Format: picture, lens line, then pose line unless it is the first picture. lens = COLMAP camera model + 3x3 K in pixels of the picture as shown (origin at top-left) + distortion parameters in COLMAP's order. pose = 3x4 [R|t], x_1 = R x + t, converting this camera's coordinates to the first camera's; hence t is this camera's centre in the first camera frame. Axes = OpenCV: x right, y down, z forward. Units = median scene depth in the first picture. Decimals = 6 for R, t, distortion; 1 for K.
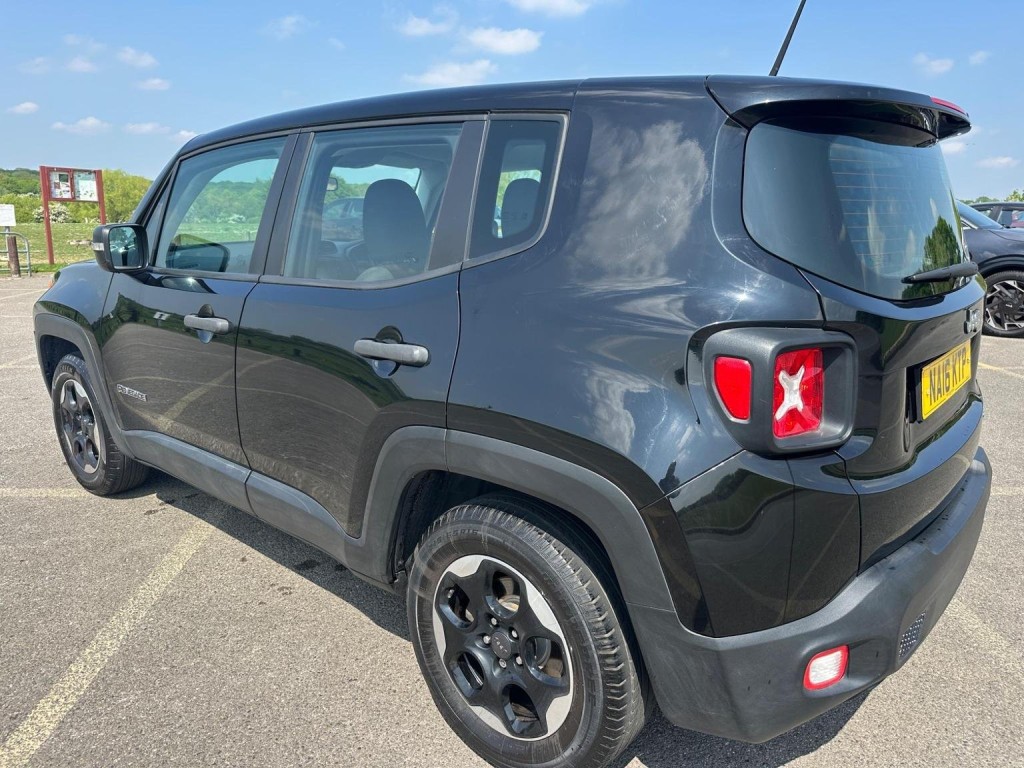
lens RADIAL K [[739.8, 0, 507.3], [0, 739.8, 393.3], [0, 0, 1]] dist [0.017109, -0.029509]
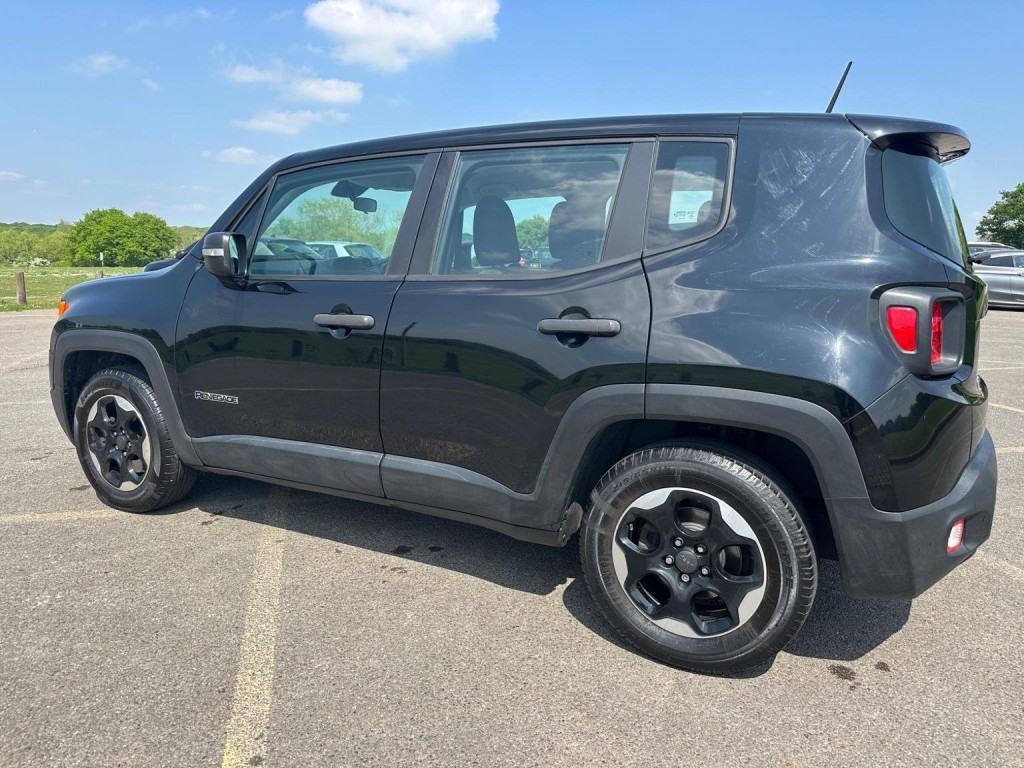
lens RADIAL K [[739.8, 0, 506.4], [0, 739.8, 377.0], [0, 0, 1]] dist [0.017109, -0.029509]
pose [[0.973970, -0.035272, 0.223915, -0.553155], [0.053078, 0.995844, -0.074007, 0.110272], [-0.220374, 0.083966, 0.971795, -0.145257]]
